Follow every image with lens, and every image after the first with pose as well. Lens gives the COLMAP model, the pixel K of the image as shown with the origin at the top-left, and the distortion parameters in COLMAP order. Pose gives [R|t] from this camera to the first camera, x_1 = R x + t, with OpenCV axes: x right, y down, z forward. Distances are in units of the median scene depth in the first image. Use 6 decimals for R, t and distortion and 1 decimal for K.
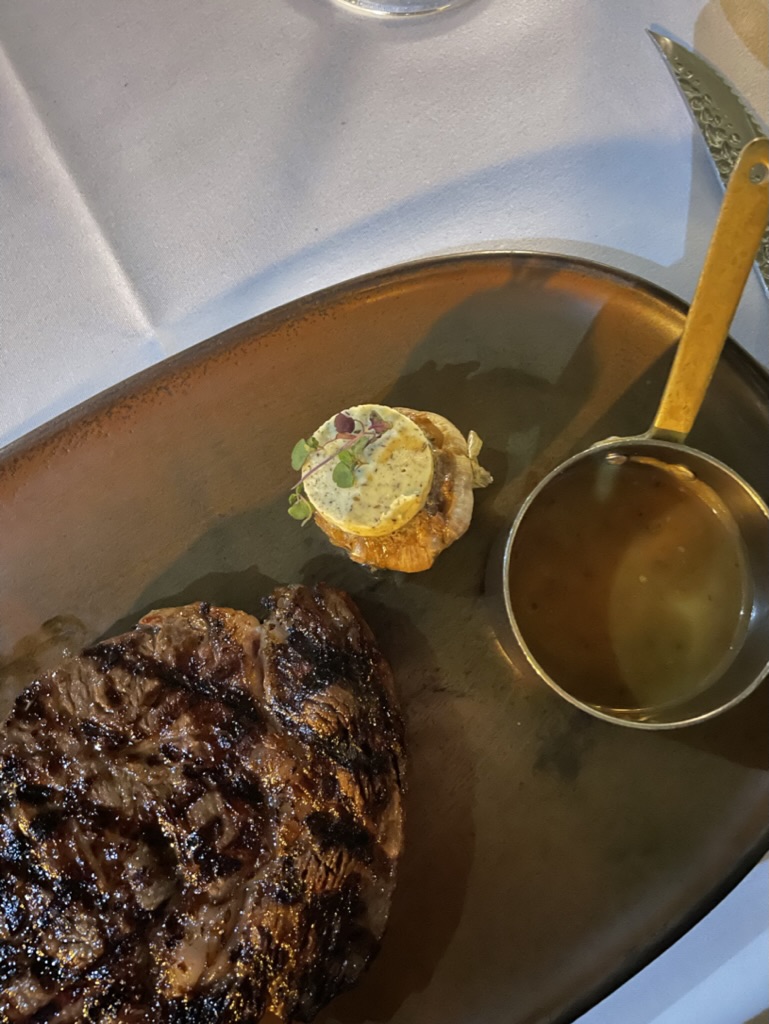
lens RADIAL K [[778.8, 0, 381.0], [0, 778.8, 510.9], [0, 0, 1]] dist [0.049923, -0.017900]
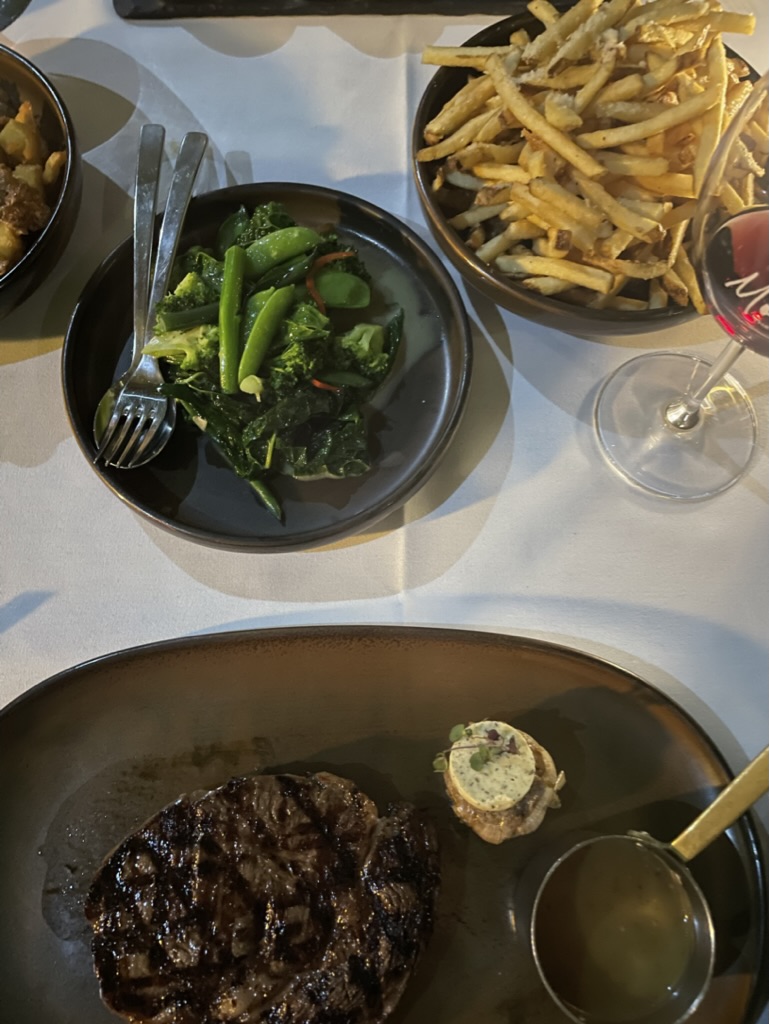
lens RADIAL K [[778.8, 0, 385.8], [0, 778.8, 512.8], [0, 0, 1]] dist [0.049923, -0.017900]
pose [[0.871644, 0.471156, -0.135089, -0.230842], [-0.487384, 0.862359, -0.137095, -0.172391], [0.051903, 0.185338, 0.981303, -0.653031]]
